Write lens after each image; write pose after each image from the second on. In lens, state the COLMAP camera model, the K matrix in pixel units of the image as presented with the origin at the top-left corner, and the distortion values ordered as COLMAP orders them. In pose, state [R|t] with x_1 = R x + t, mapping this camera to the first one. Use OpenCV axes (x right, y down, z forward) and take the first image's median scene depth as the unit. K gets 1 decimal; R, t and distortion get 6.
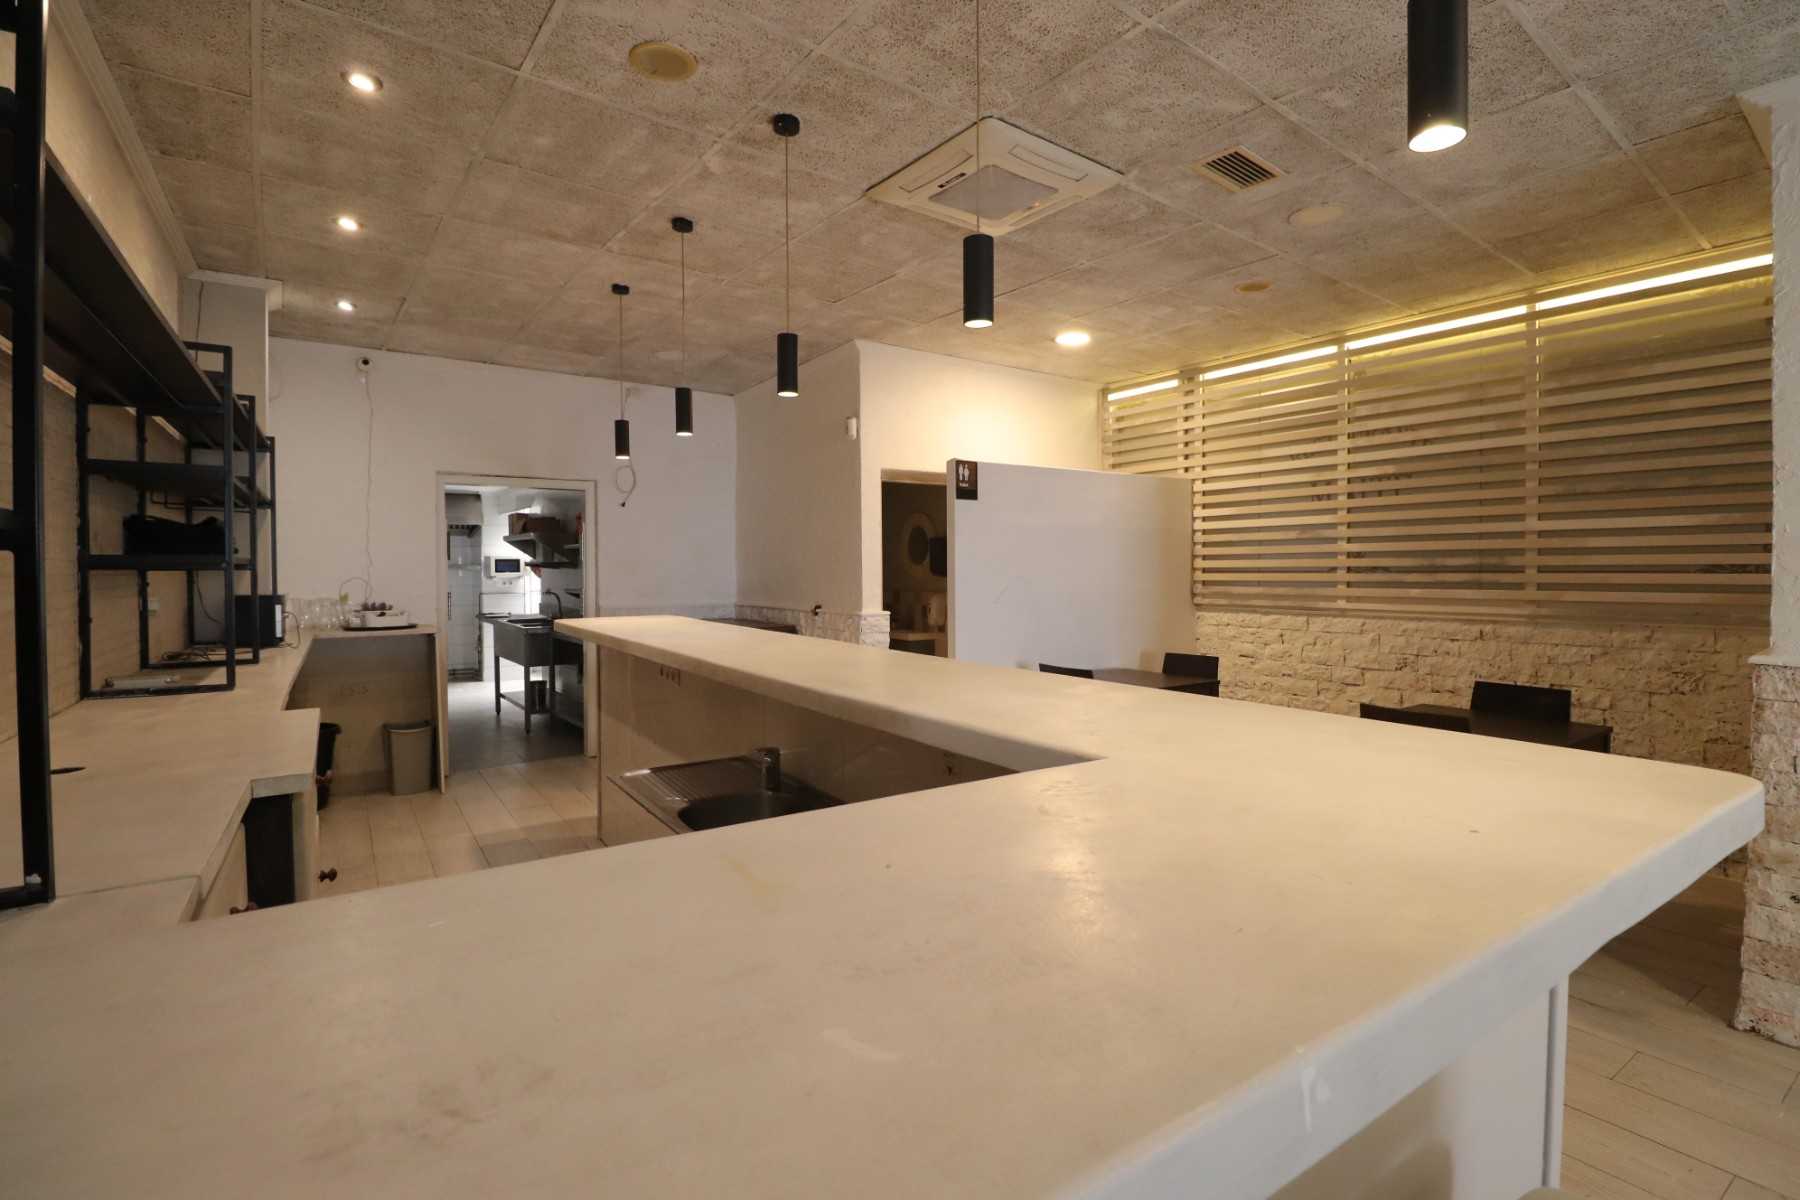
lens RADIAL K [[832.9, 0, 903.4], [0, 832.9, 586.6], [0, 0, 1]] dist [-0.003311, -0.011103]
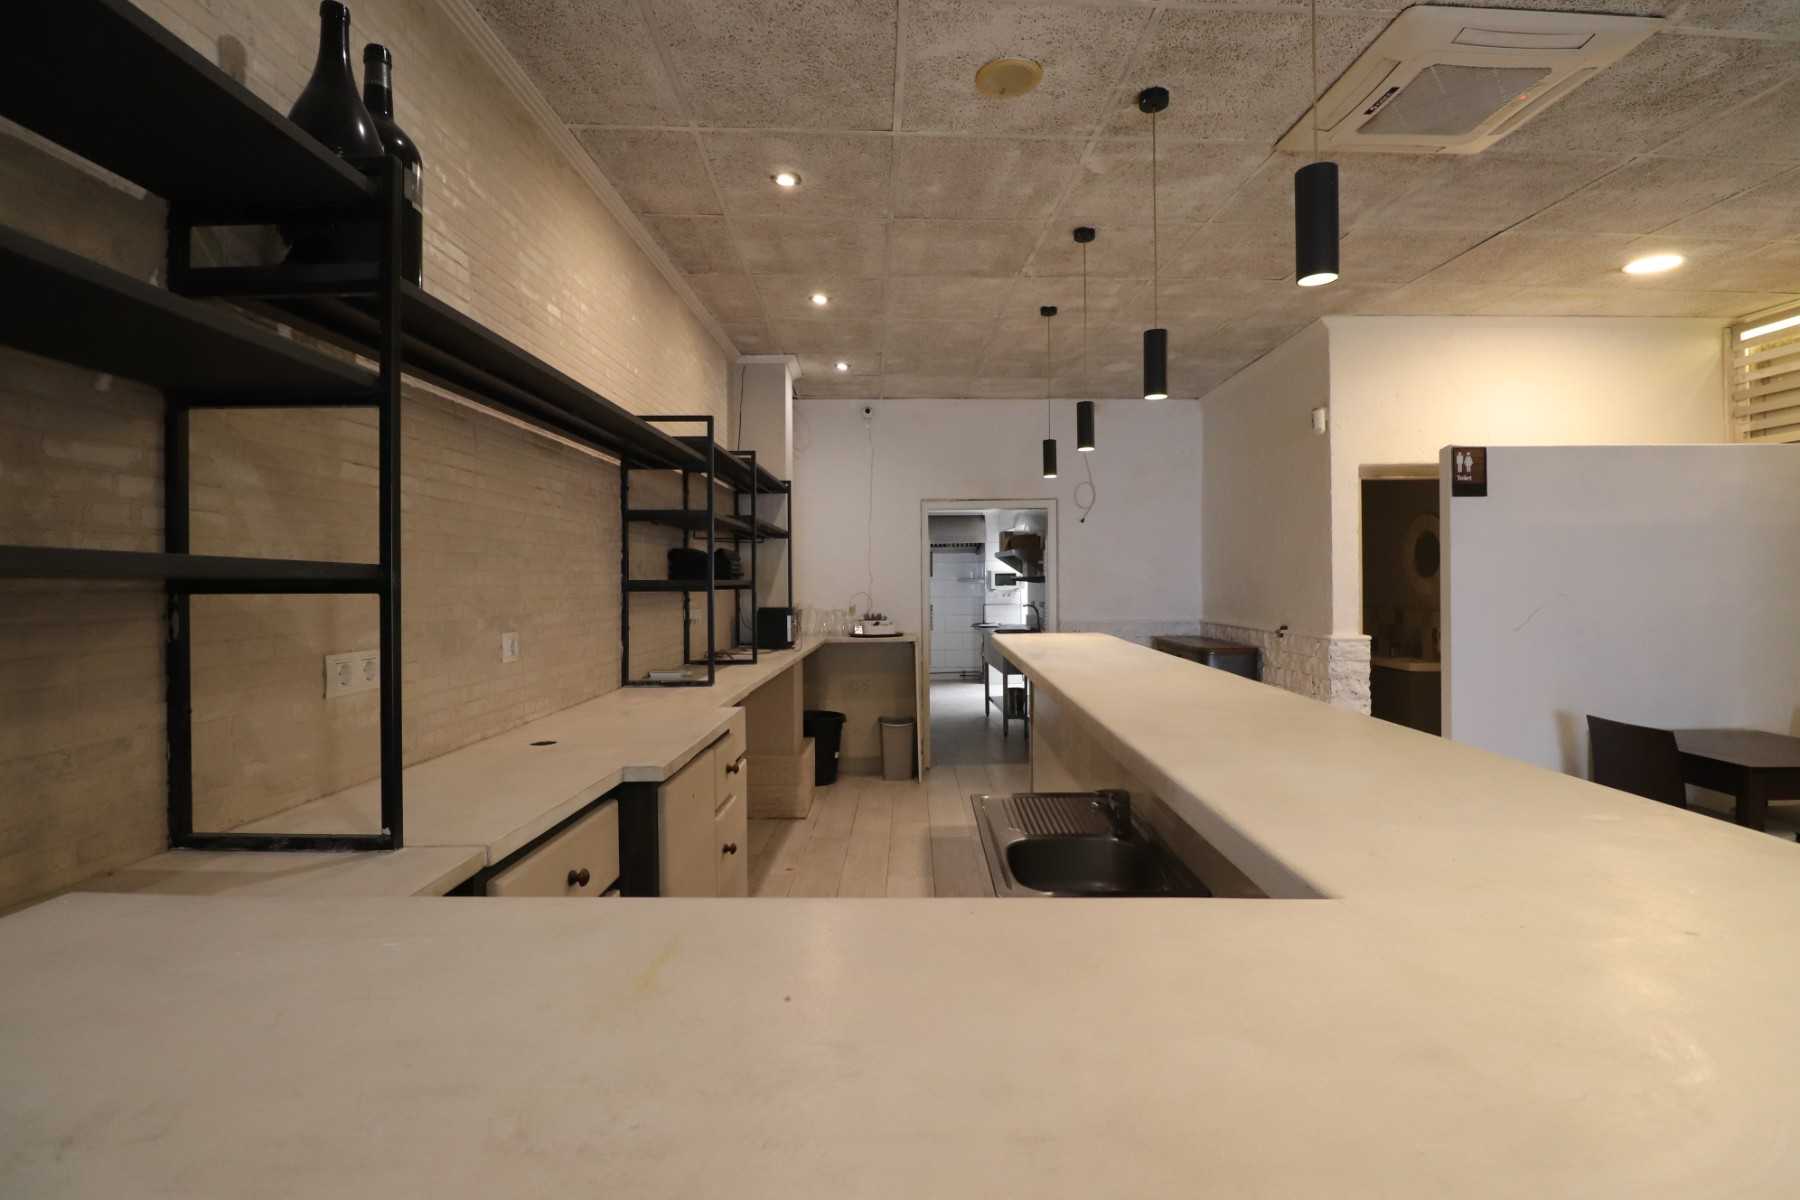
lens RADIAL K [[832.9, 0, 907.3], [0, 832.9, 587.7], [0, 0, 1]] dist [-0.003311, -0.011103]
pose [[0.823027, 0.000862, -0.568002, 0.096456], [-0.006906, 0.999940, -0.008490, -0.010189], [0.567960, 0.010910, 0.822984, 0.071061]]
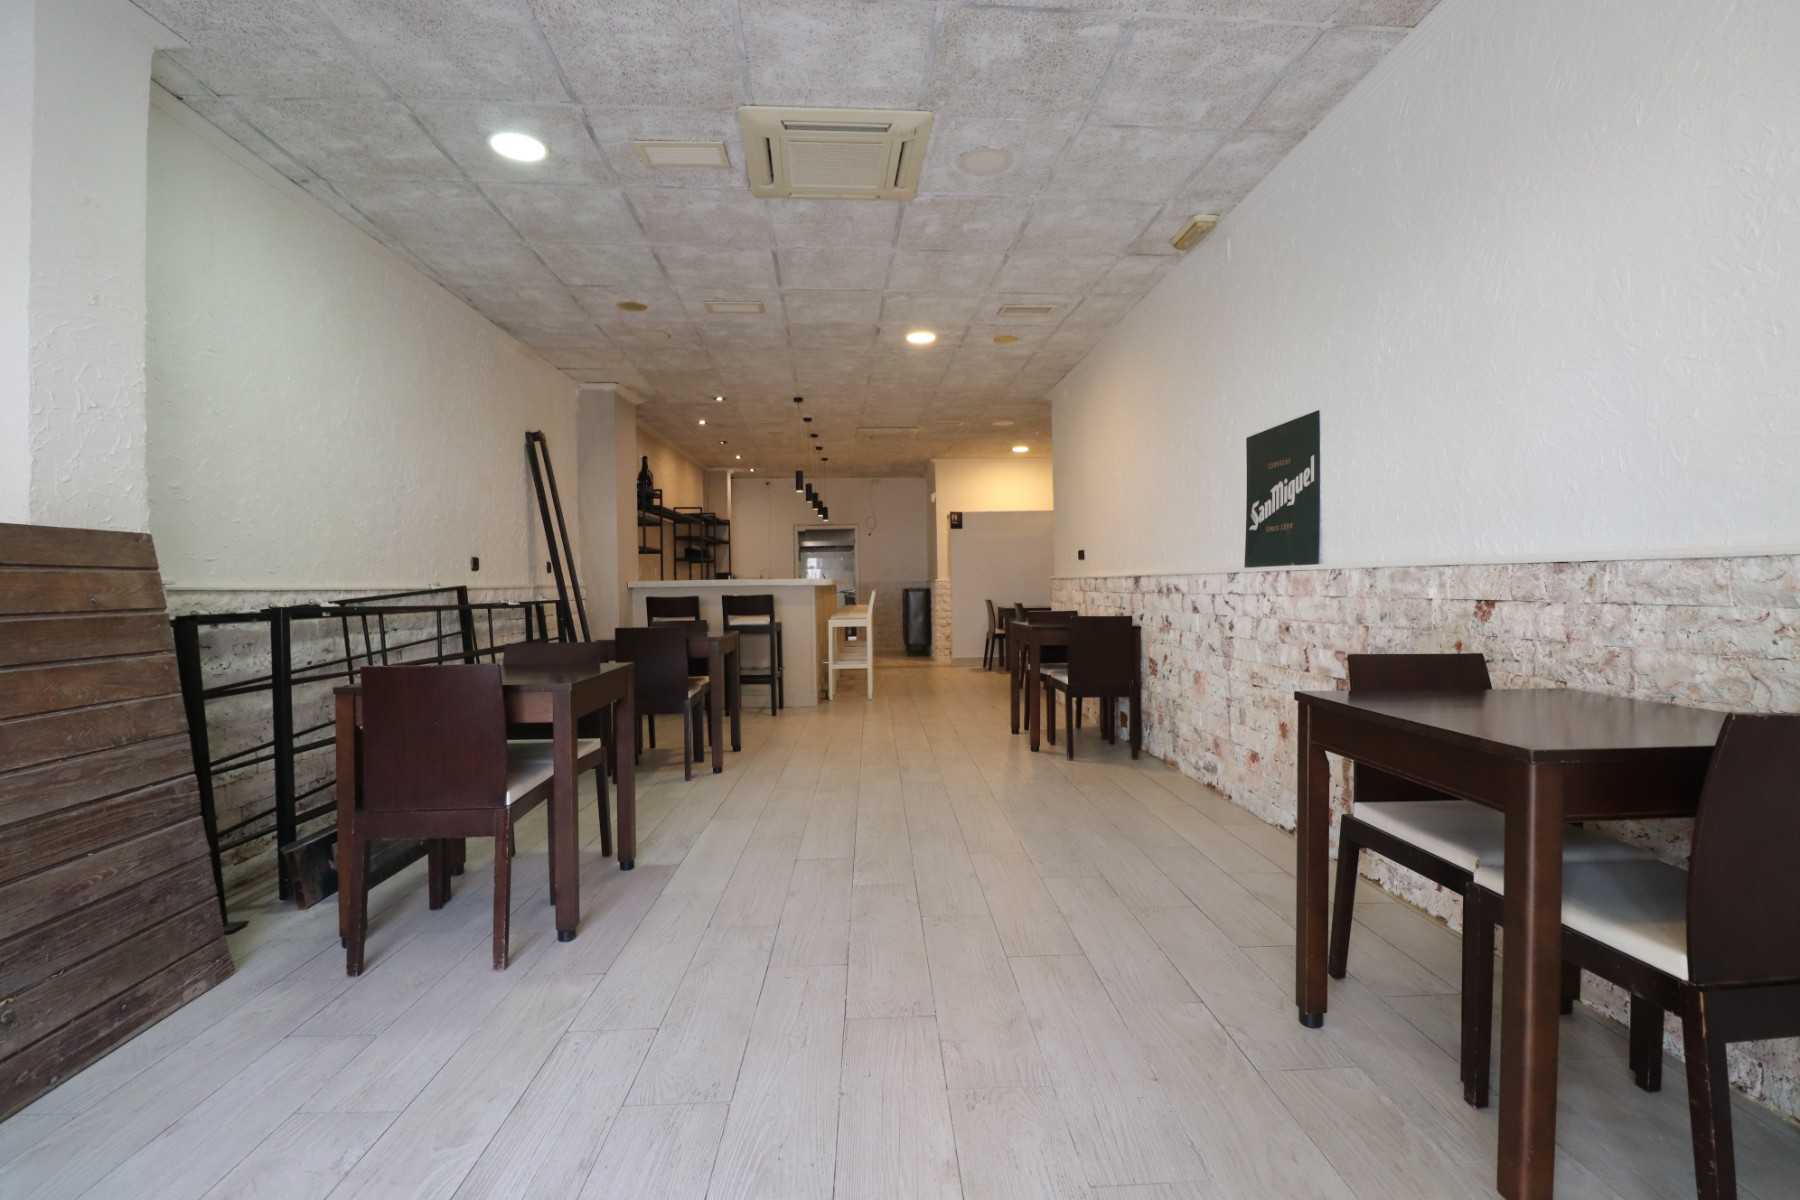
lens RADIAL K [[832.9, 0, 903.8], [0, 832.9, 587.8], [0, 0, 1]] dist [-0.003311, -0.011103]
pose [[0.848250, -0.008540, -0.529527, 1.351189], [0.002527, 0.999924, -0.012079, 0.101282], [0.529590, 0.008908, 0.848207, -1.201943]]
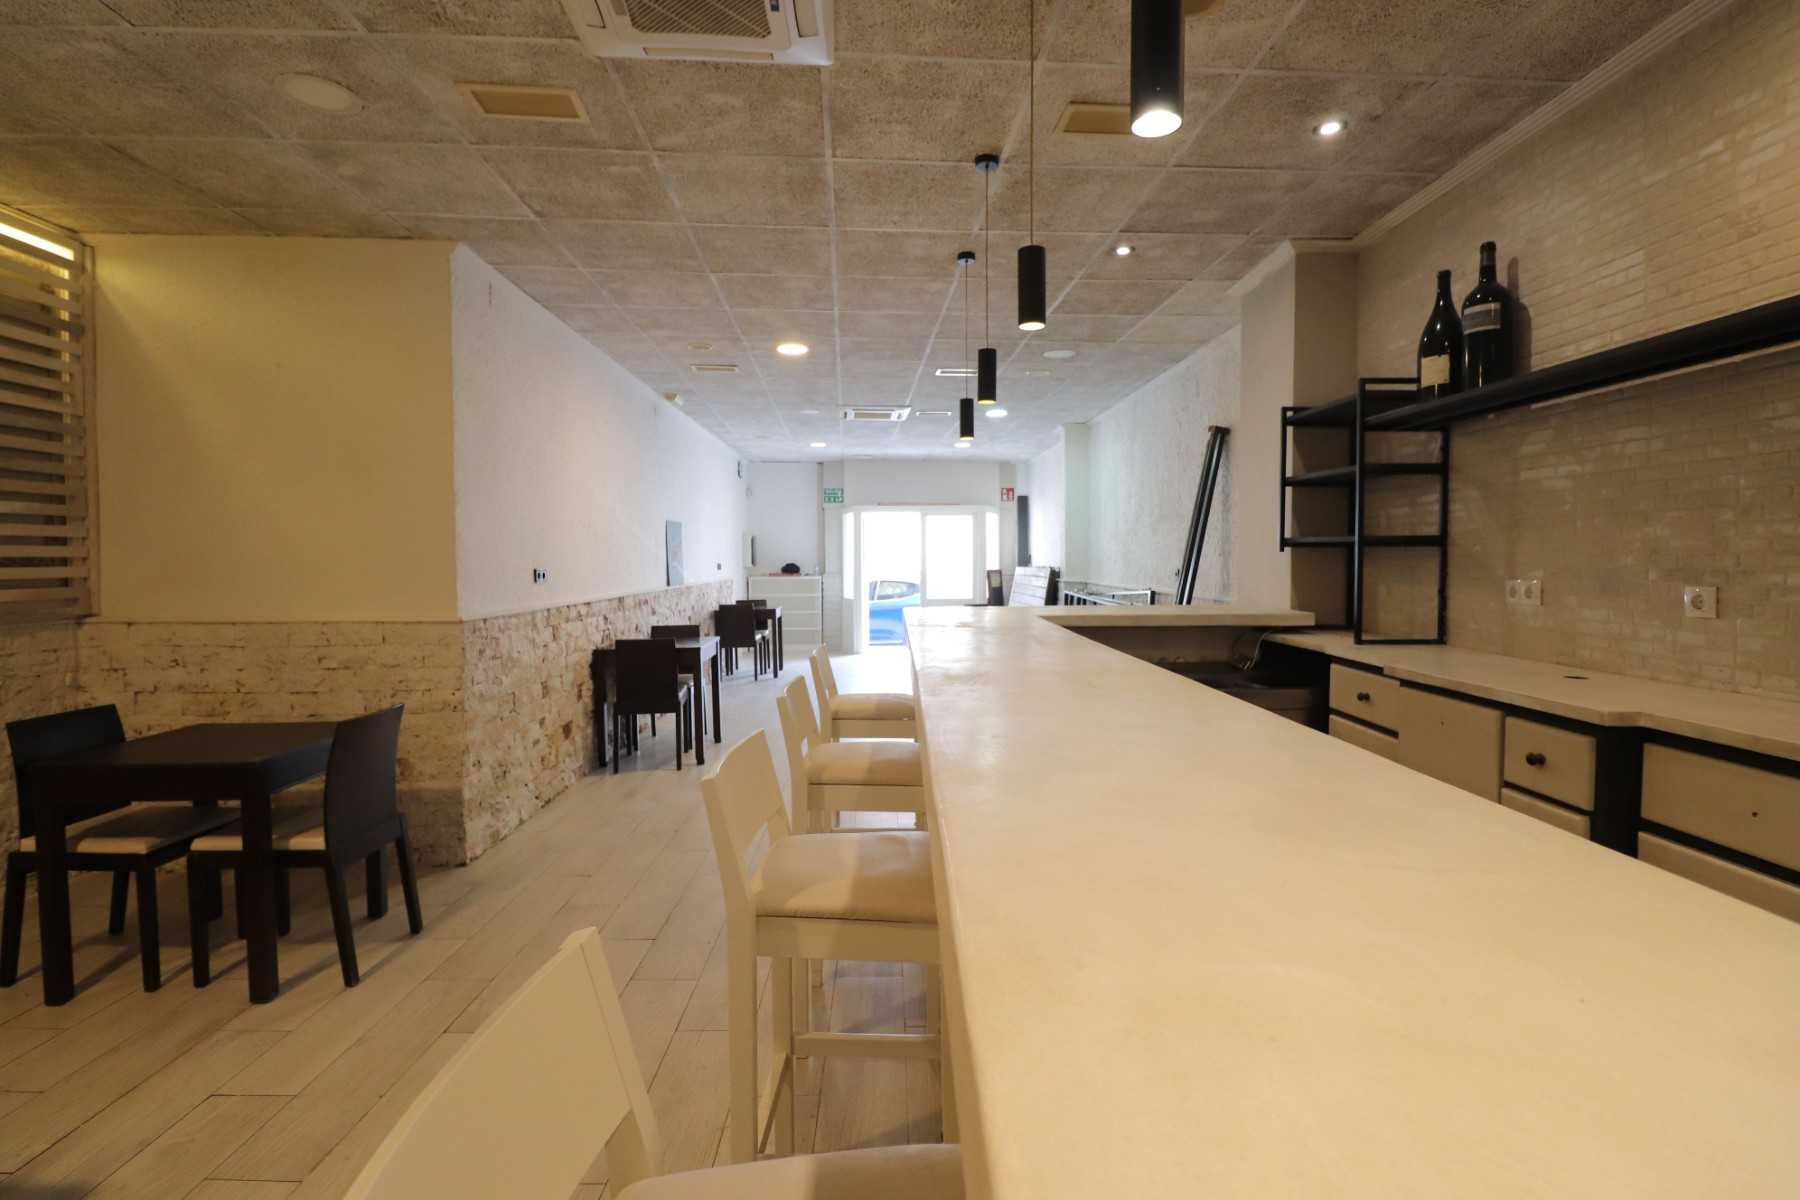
lens RADIAL K [[832.9, 0, 899.9], [0, 832.9, 584.6], [0, 0, 1]] dist [-0.003311, -0.011103]
pose [[-0.834985, -0.010826, 0.550166, -0.295852], [0.019048, 0.998639, 0.048560, -0.020141], [-0.549943, 0.051027, -0.833642, 1.102530]]
